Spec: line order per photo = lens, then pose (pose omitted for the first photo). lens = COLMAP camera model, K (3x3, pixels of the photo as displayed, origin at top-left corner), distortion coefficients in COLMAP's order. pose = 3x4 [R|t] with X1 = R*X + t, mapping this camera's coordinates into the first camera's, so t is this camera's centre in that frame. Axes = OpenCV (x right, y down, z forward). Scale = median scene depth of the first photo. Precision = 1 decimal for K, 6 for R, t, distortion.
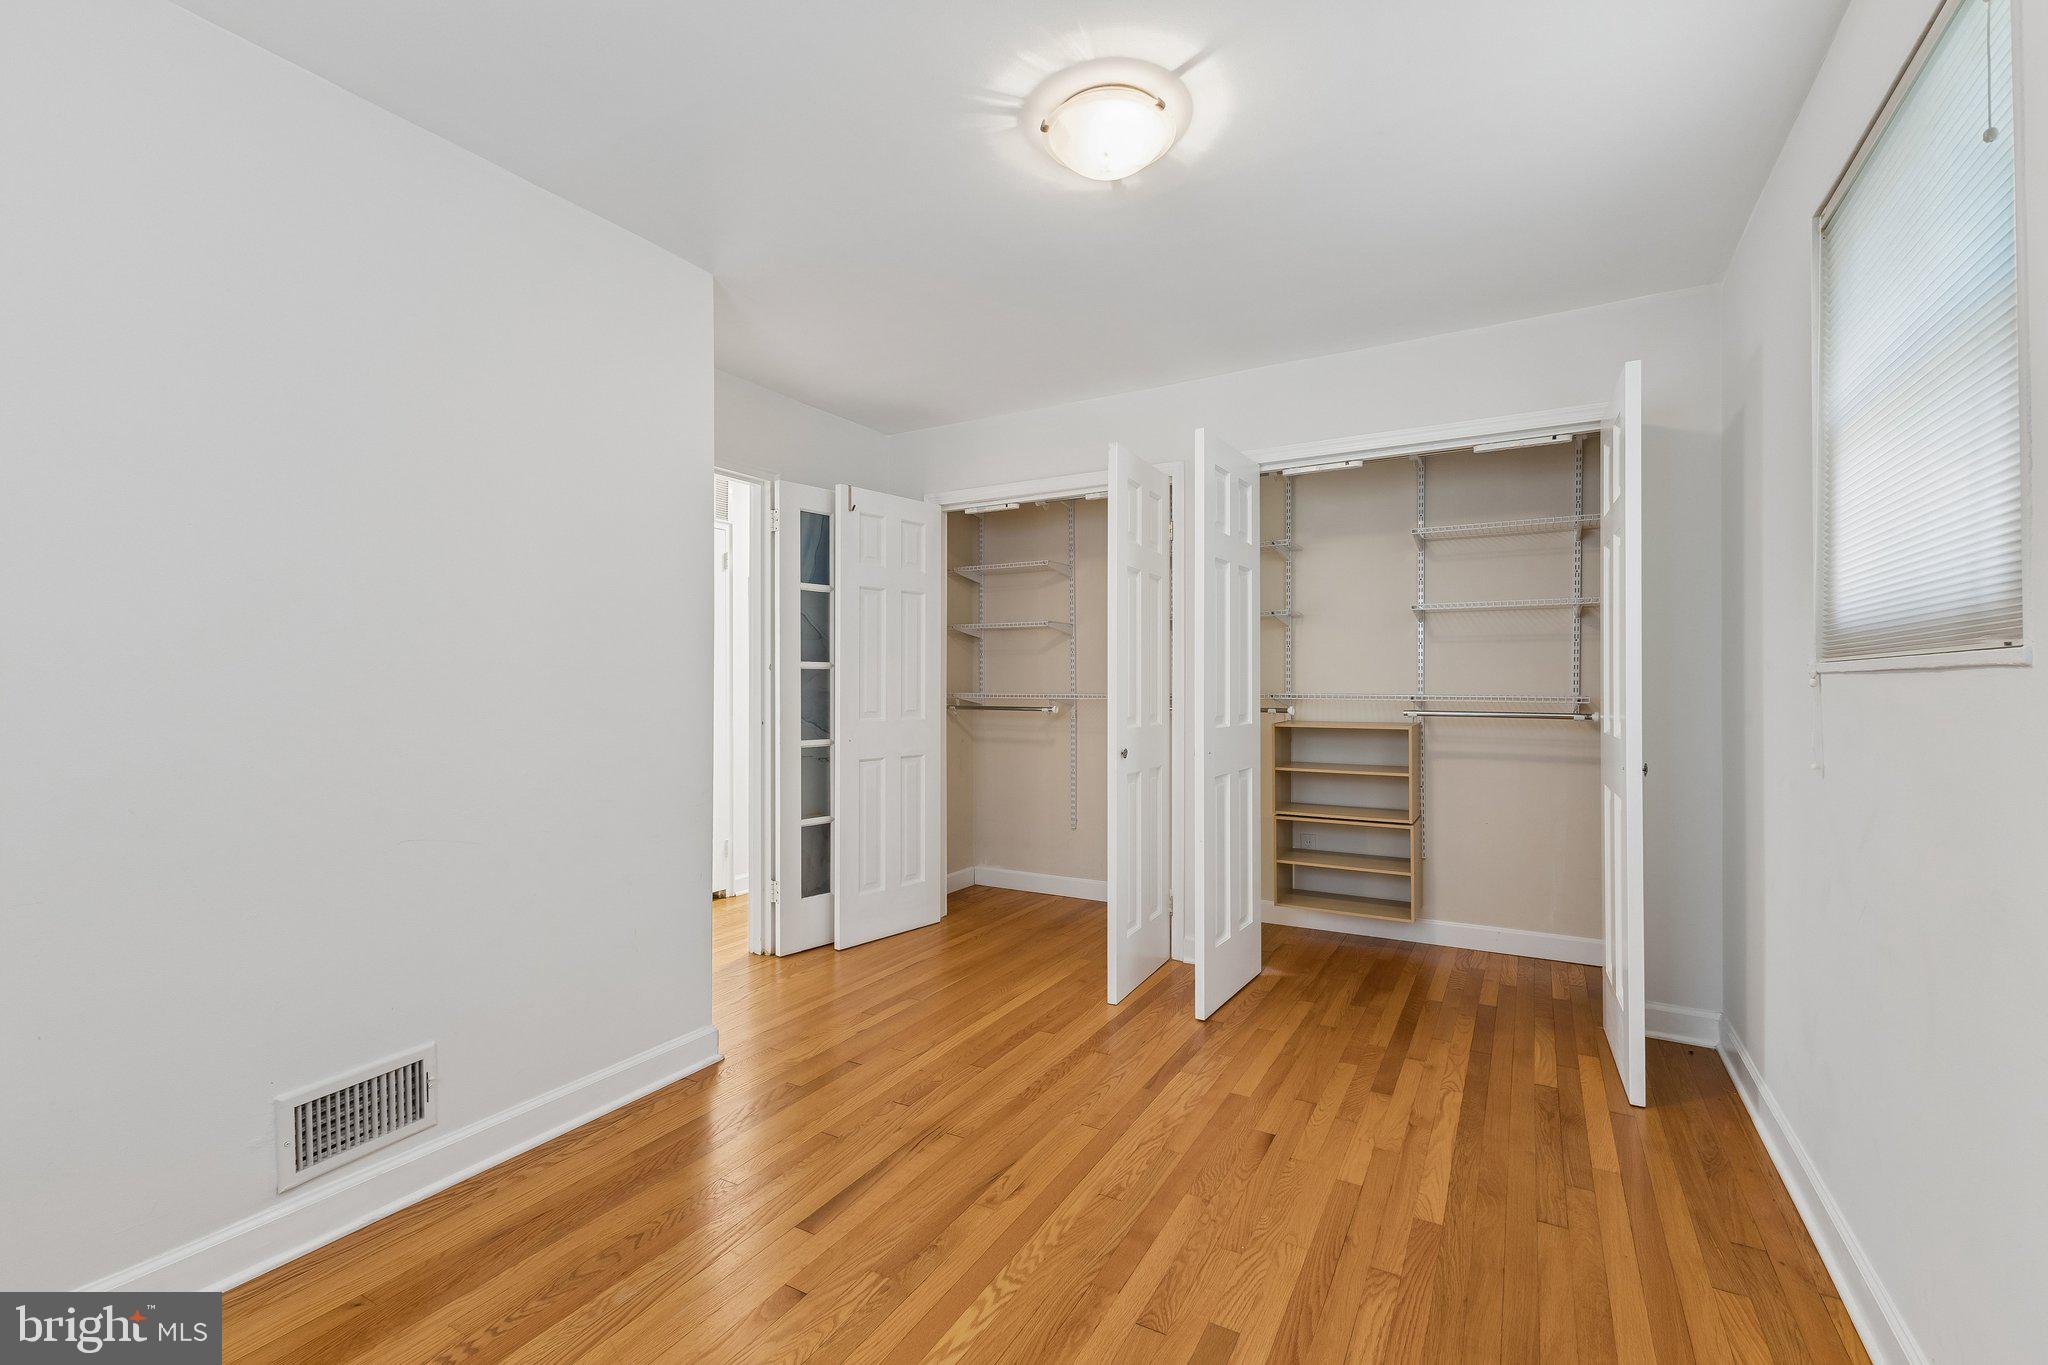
lens RADIAL K [[879.7, 0, 1024.2], [0, 879.7, 679.4], [0, 0, 1]] dist [0.004182, 0.000095]
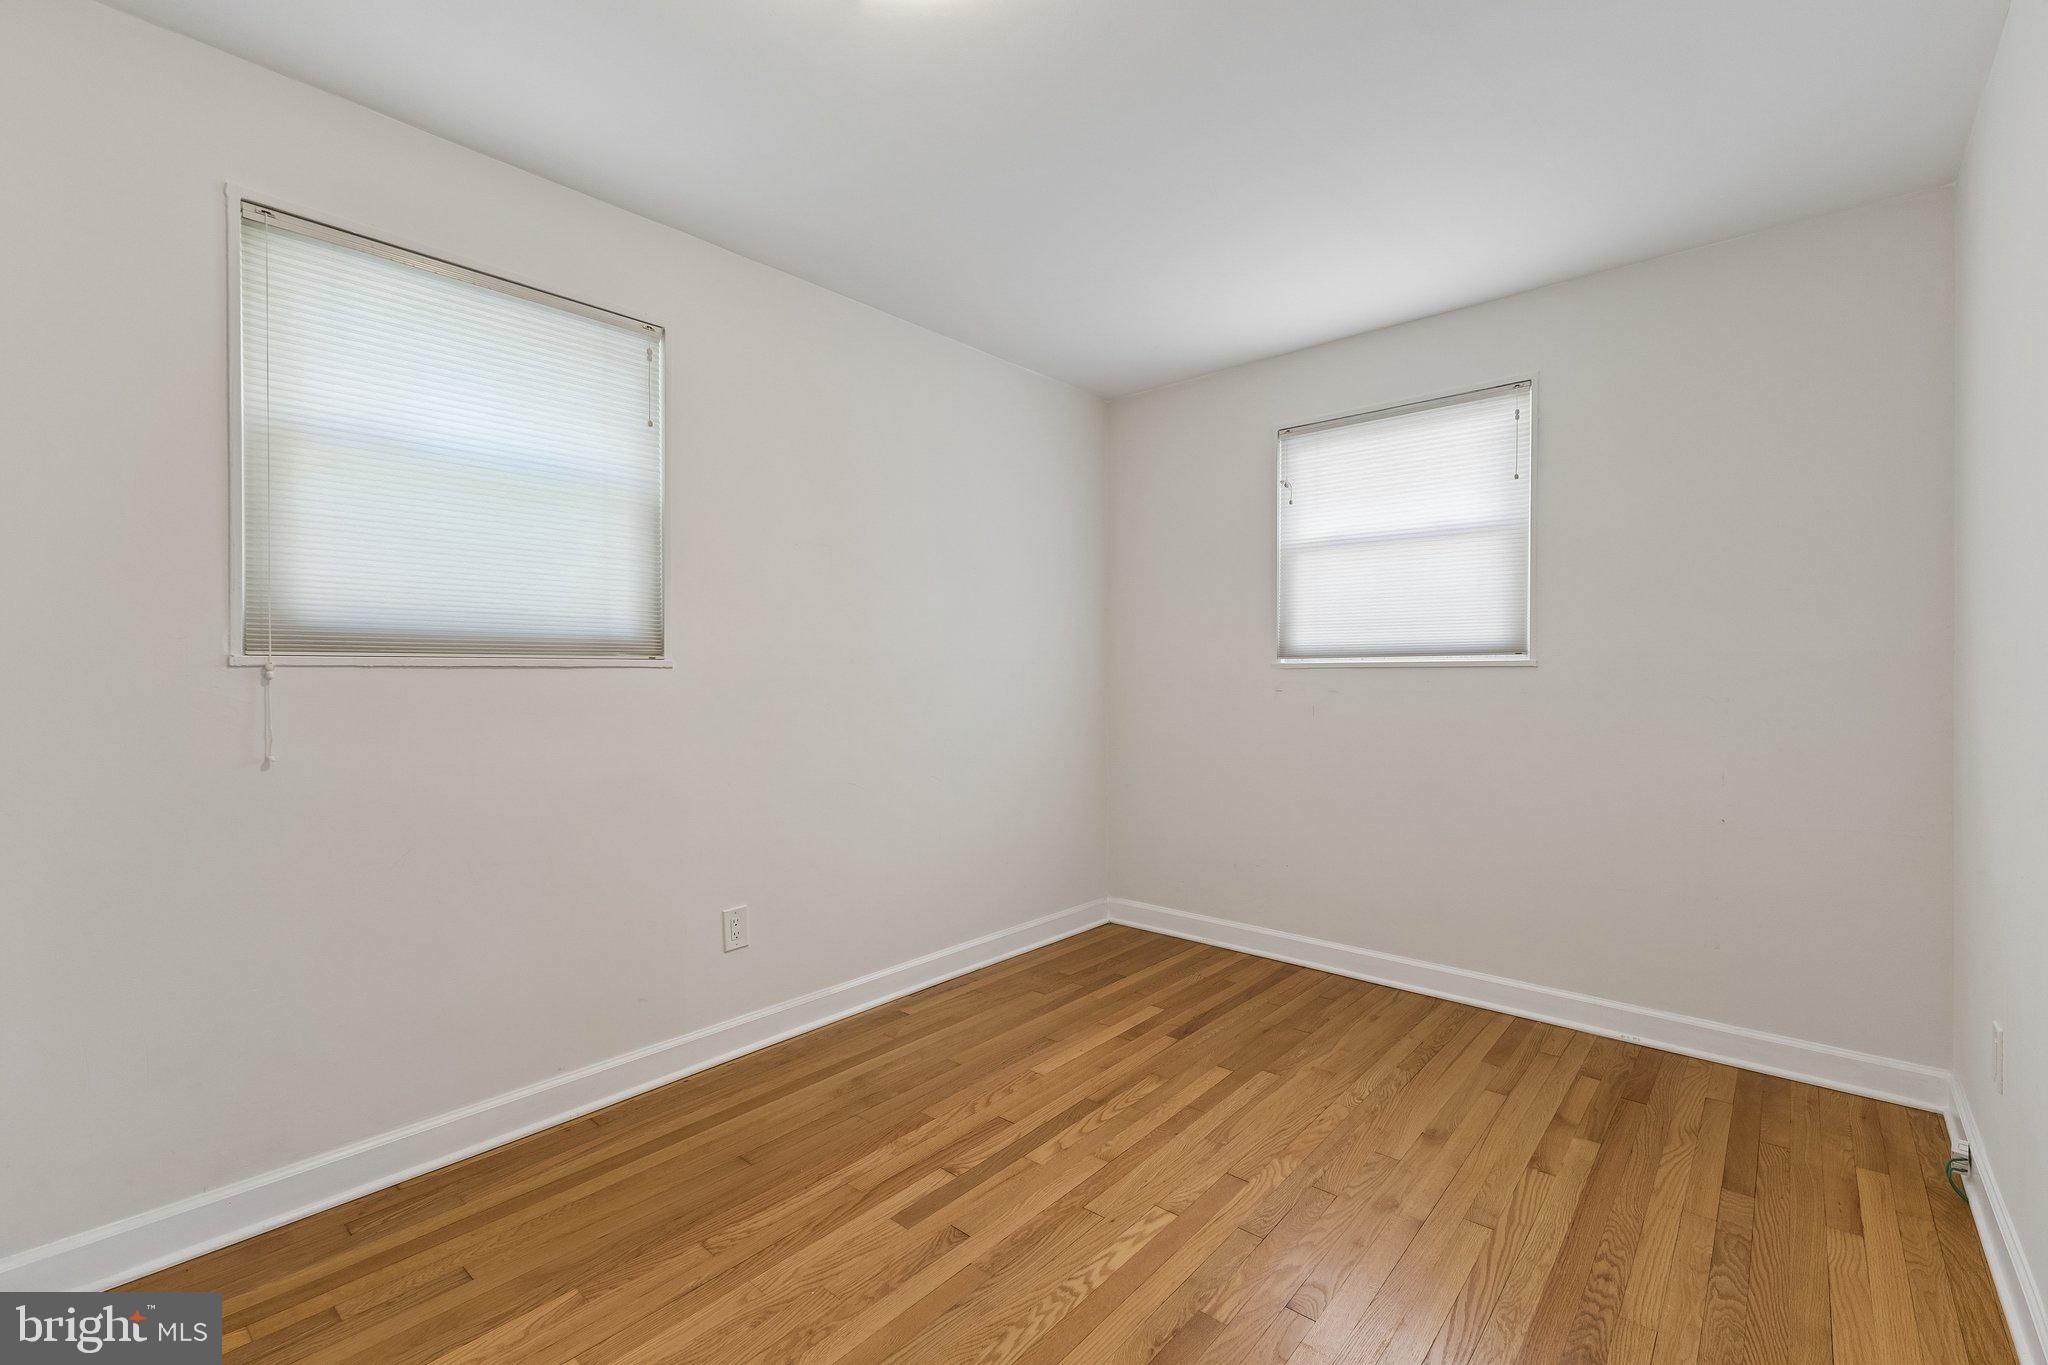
lens RADIAL K [[879.7, 0, 1017.3], [0, 879.7, 678.5], [0, 0, 1]] dist [0.004182, 0.000095]
pose [[-0.978309, 0.002128, 0.207138, -0.158391], [0.003214, 0.999983, 0.004907, 0.005309], [-0.207124, 0.005466, -0.978299, 1.957796]]
